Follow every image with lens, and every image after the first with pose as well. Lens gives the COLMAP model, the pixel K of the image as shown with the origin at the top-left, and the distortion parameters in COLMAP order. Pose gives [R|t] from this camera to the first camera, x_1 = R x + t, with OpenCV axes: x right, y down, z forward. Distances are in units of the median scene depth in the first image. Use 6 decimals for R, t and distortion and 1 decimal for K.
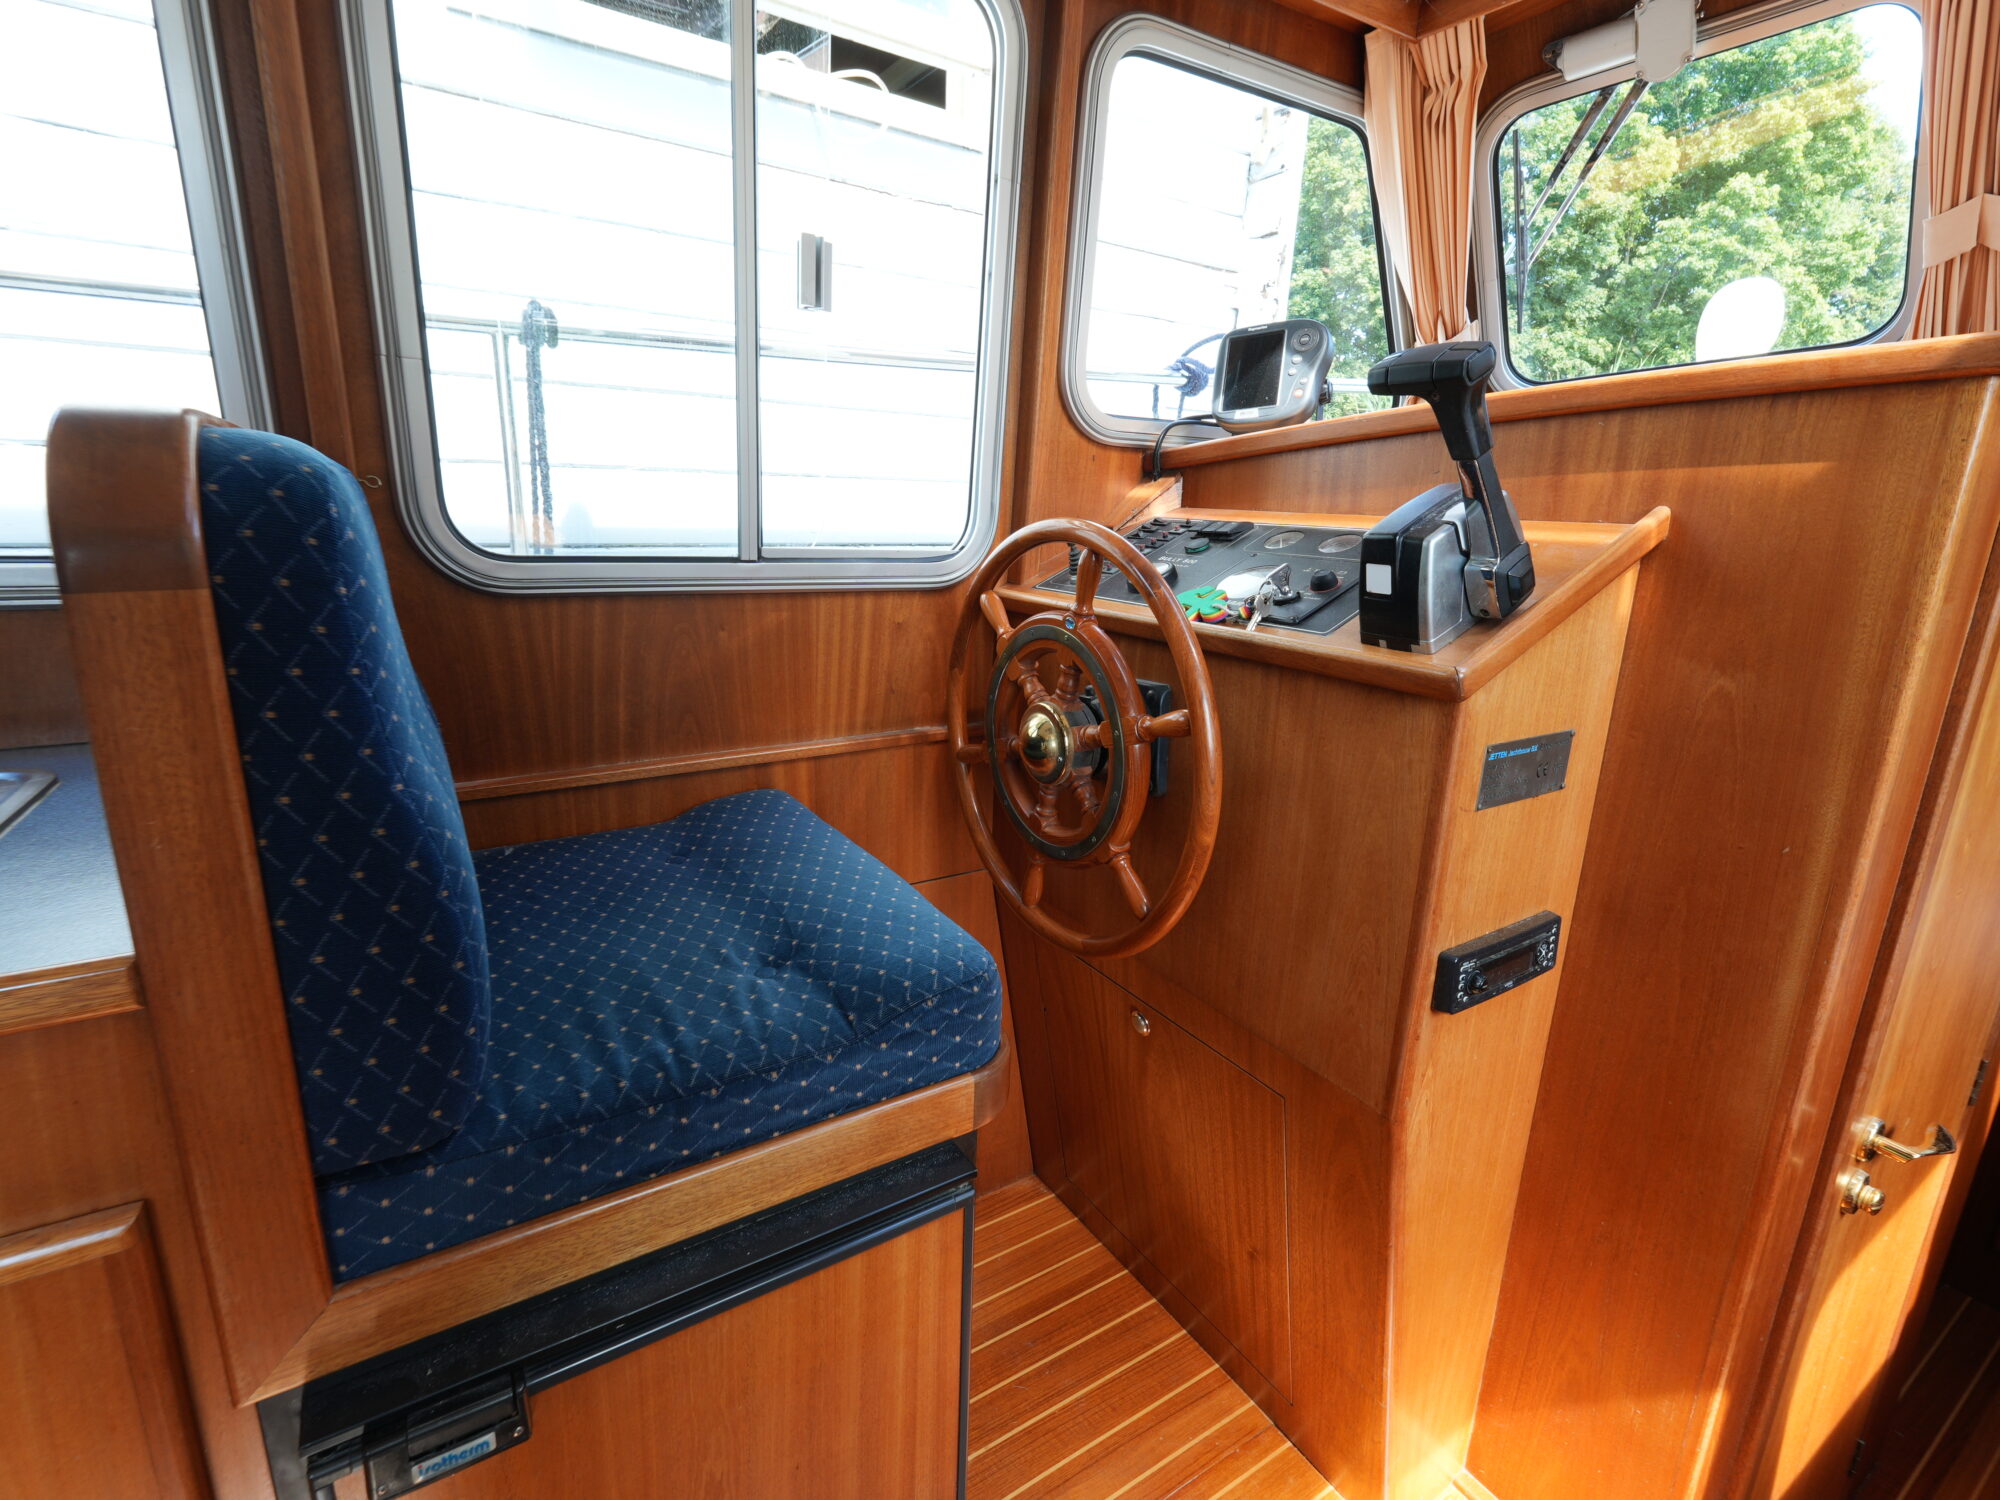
lens RADIAL K [[938.6, 0, 1000.0], [0, 938.6, 750.0], [0, 0, 1]] dist [-0.000253, -0.000218]
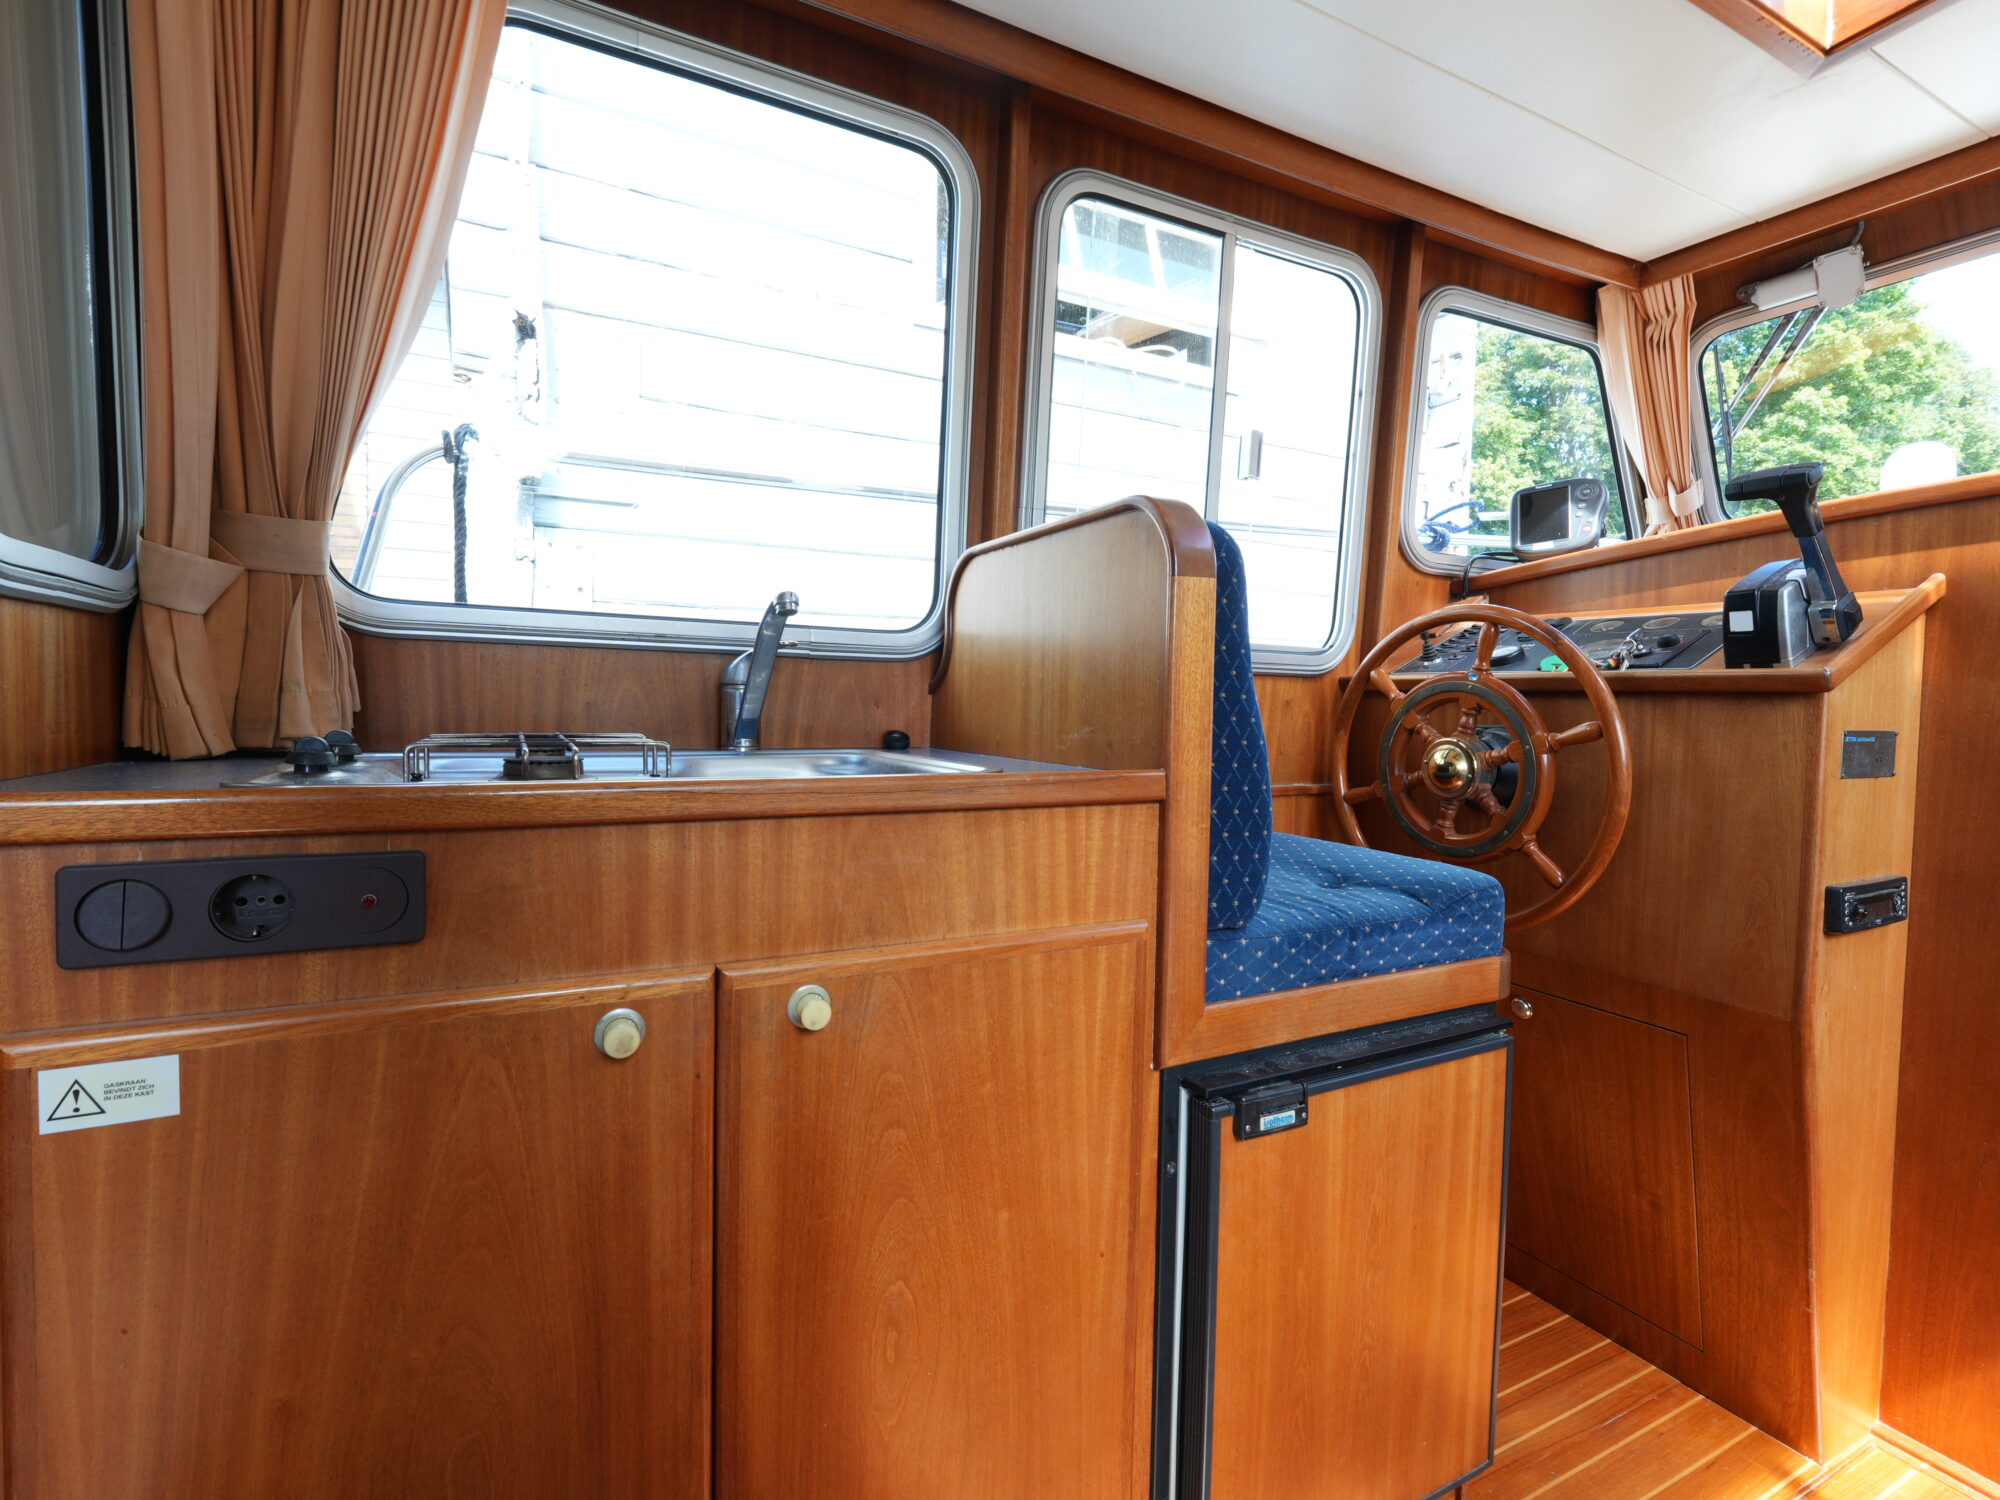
lens RADIAL K [[939.7, 0, 996.0], [0, 939.7, 745.9], [0, 0, 1]] dist [-0.001859, 0.000422]
pose [[0.995313, -0.010599, -0.096127, -0.522517], [-0.009502, 0.978450, -0.206265, 0.272766], [0.096242, 0.206211, 0.973763, -0.420454]]
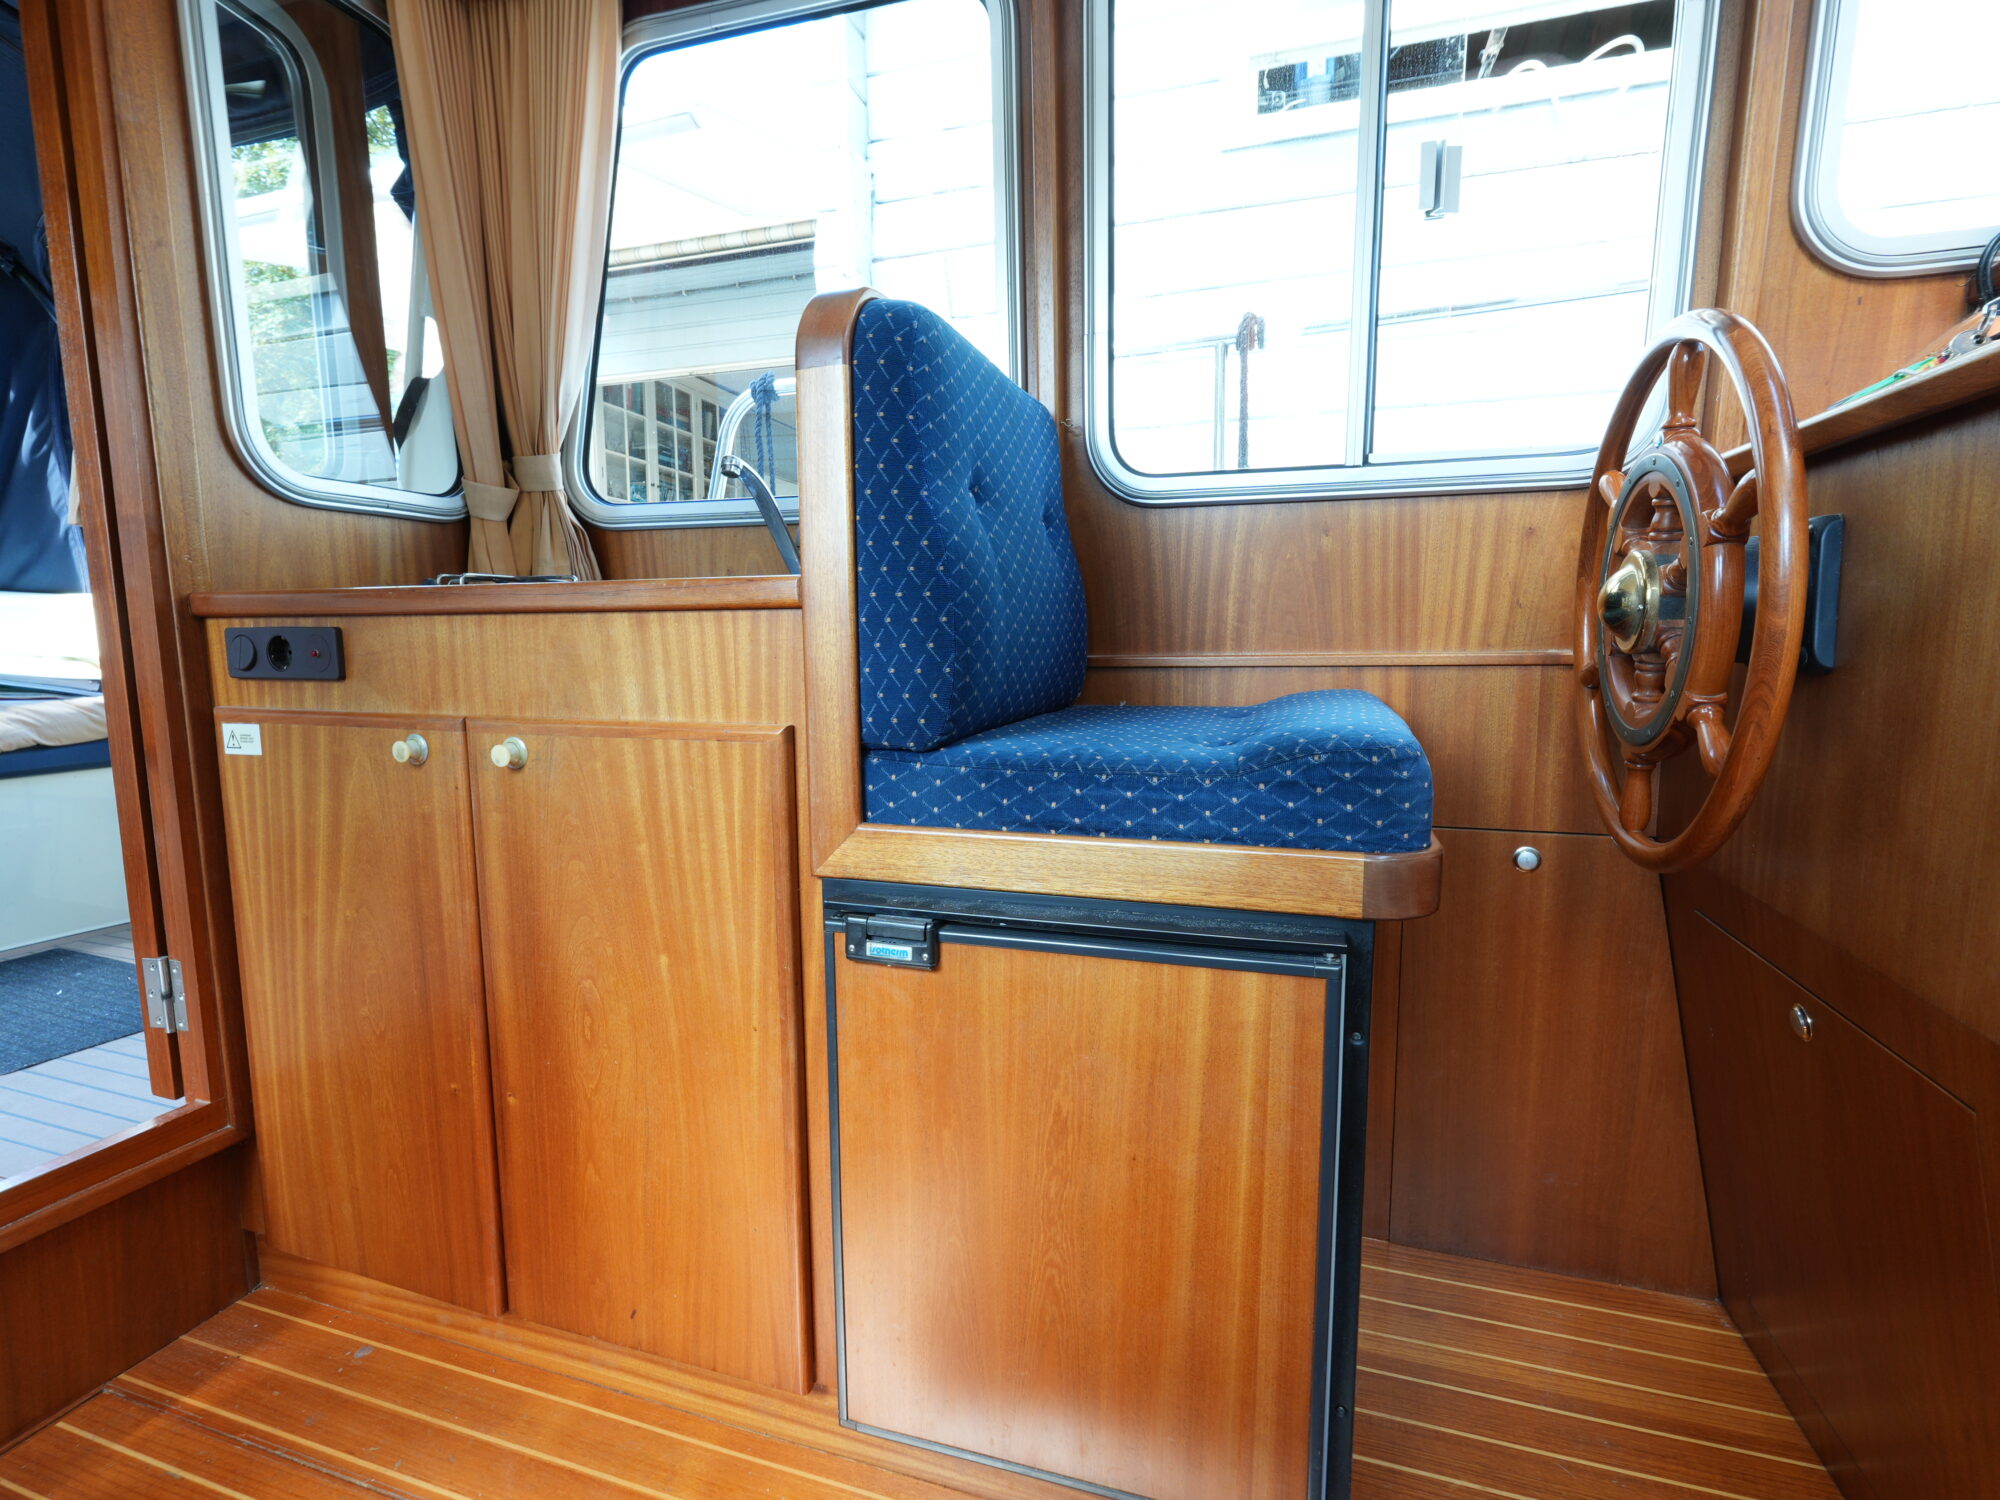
lens RADIAL K [[939.4, 0, 994.3], [0, 939.4, 750.2], [0, 0, 1]] dist [-0.000279, -0.001011]
pose [[0.636286, 0.059013, -0.769193, 0.371085], [-0.166070, 0.984171, -0.061870, 0.296496], [0.753366, 0.167107, 0.636015, 0.079855]]
